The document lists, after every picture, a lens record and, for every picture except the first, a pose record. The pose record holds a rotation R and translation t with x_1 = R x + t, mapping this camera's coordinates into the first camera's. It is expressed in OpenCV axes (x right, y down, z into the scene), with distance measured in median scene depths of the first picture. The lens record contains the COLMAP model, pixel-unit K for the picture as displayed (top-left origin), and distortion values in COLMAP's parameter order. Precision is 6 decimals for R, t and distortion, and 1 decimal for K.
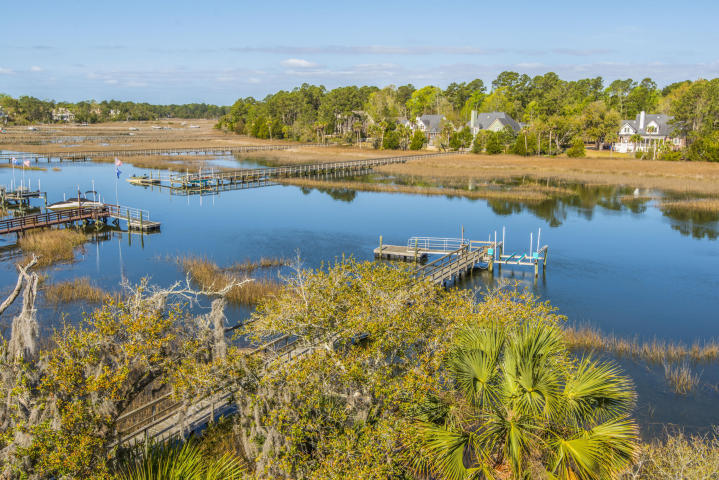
lens RADIAL K [[701.5, 0, 356.4], [0, 701.5, 238.1], [0, 0, 1]] dist [0.012994, 0.000000]
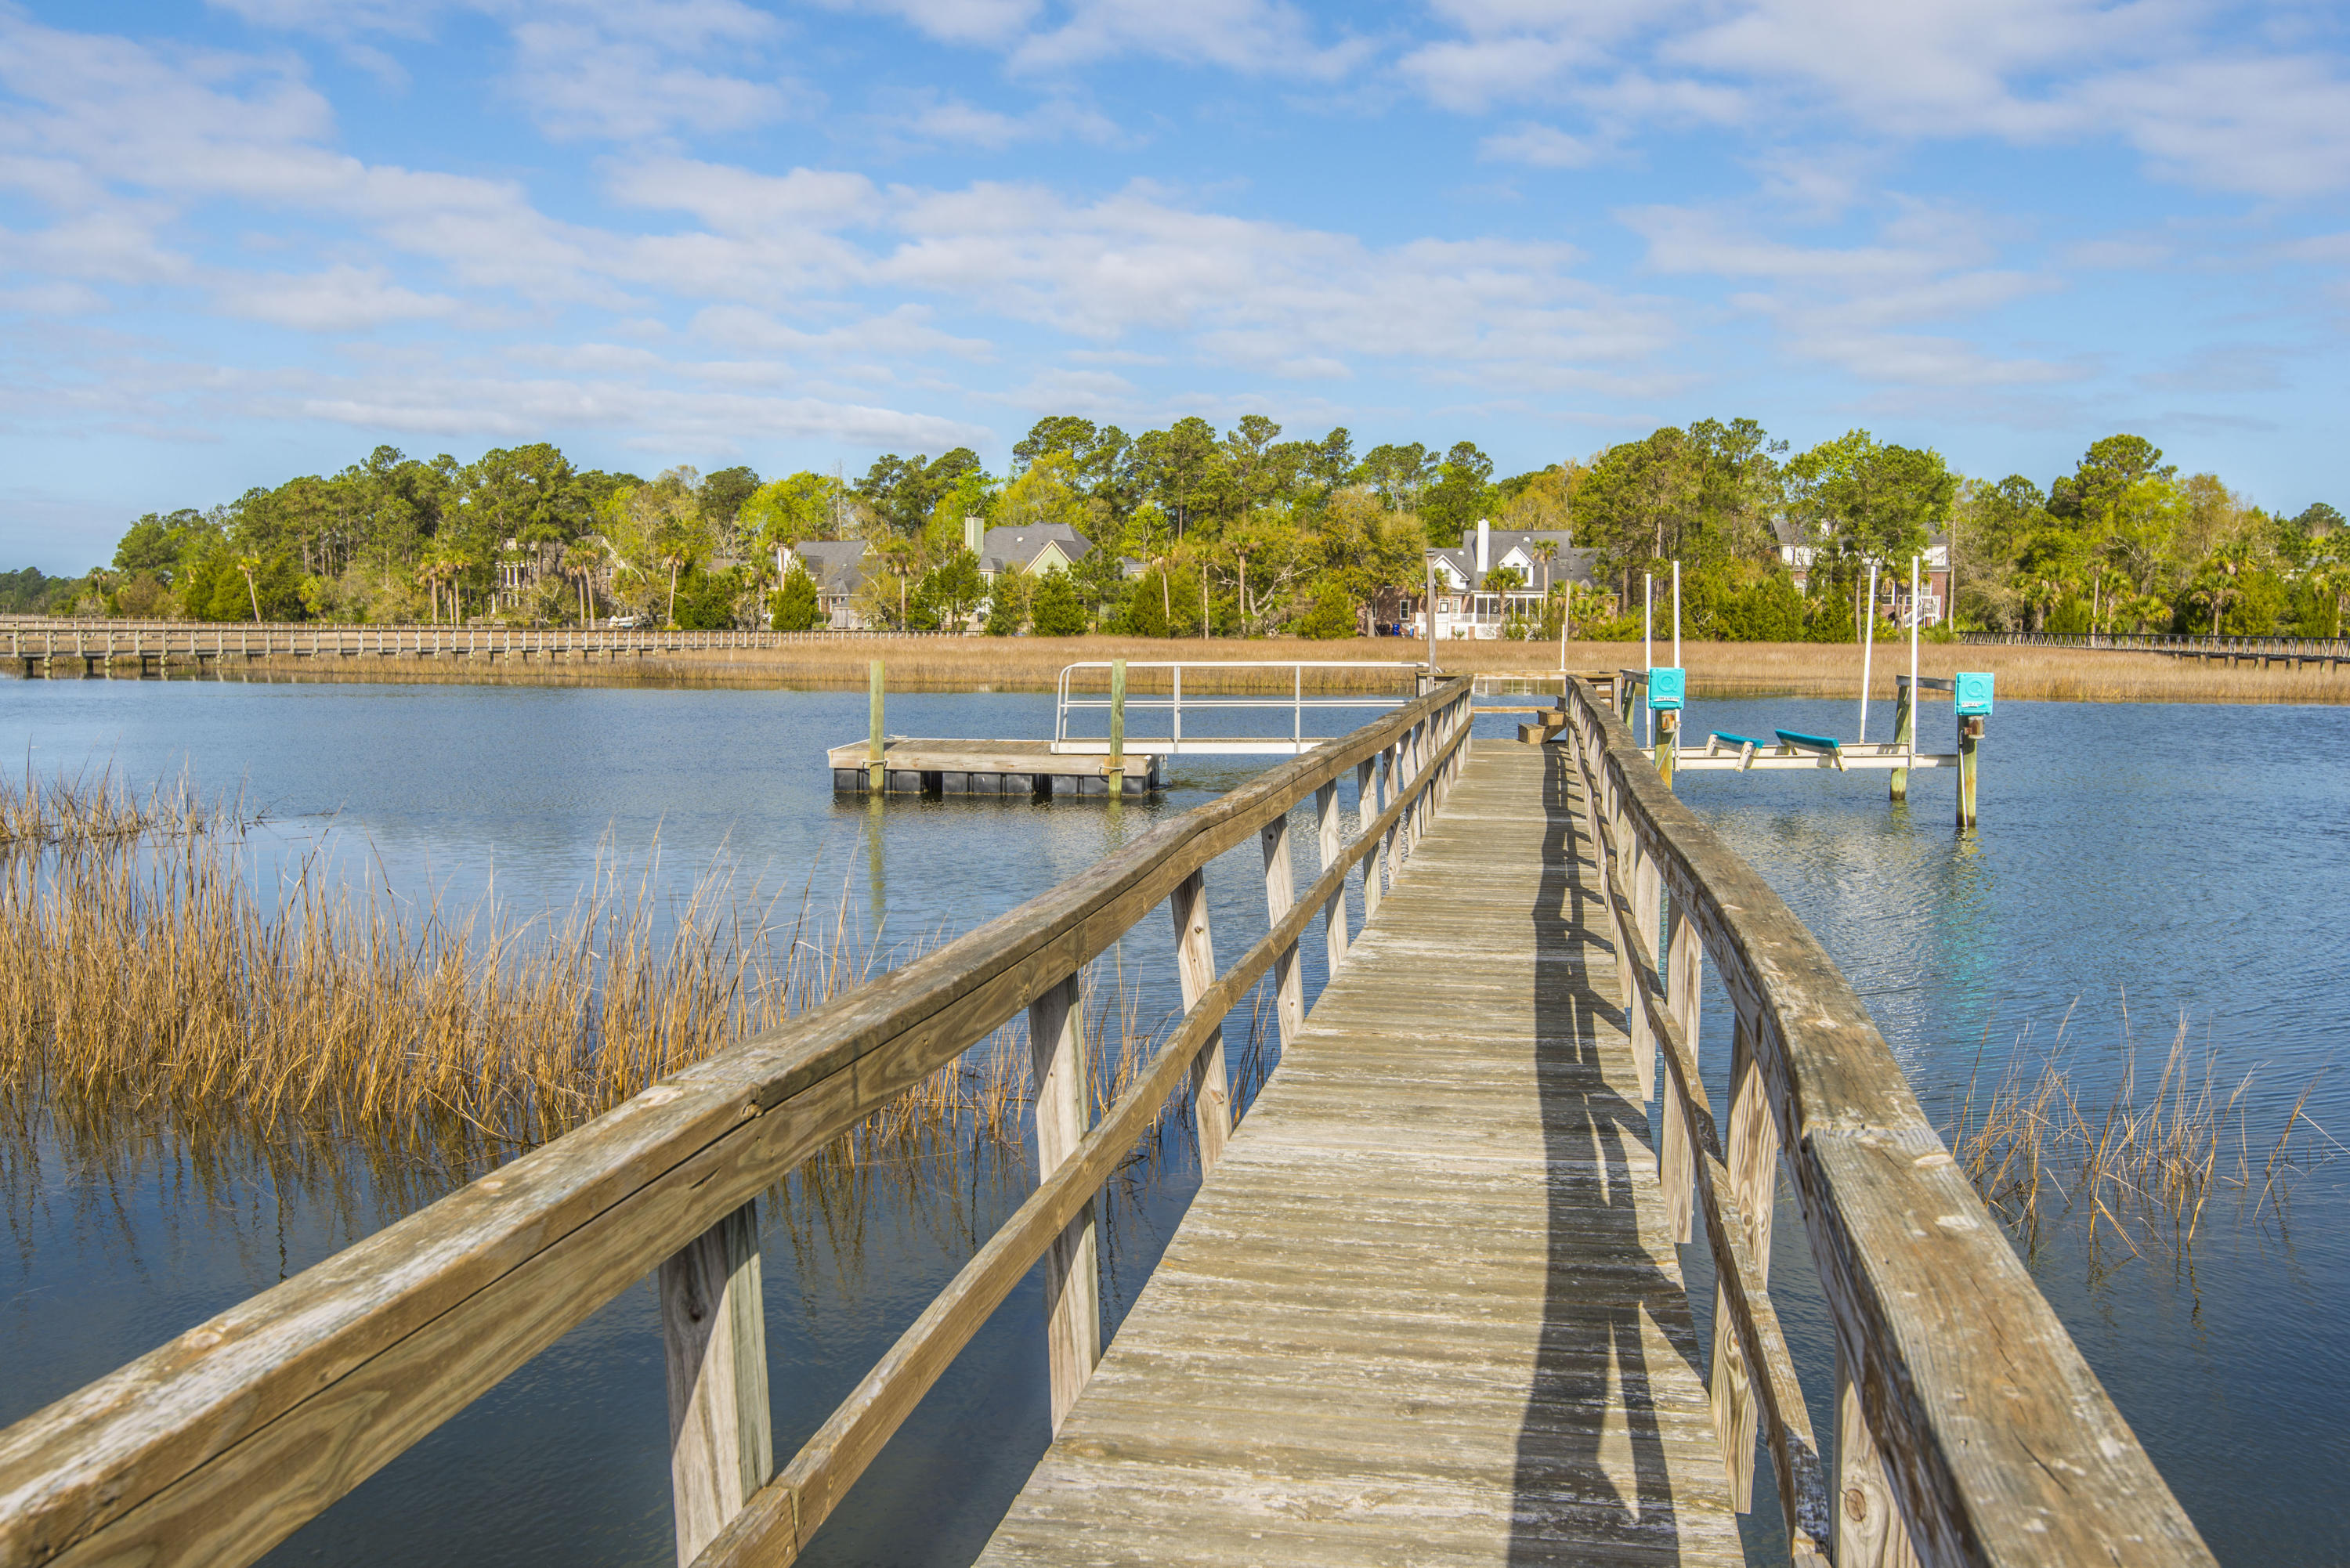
lens RADIAL K [[1983.7, 0, 1181.2], [0, 1983.7, 787.3], [0, 0, 1]] dist [0.044265, -0.002791]
pose [[0.954378, -0.016430, 0.298150, -0.007944], [0.044303, 0.995225, -0.086969, 0.016779], [-0.295298, 0.096210, 0.950549, 0.140213]]
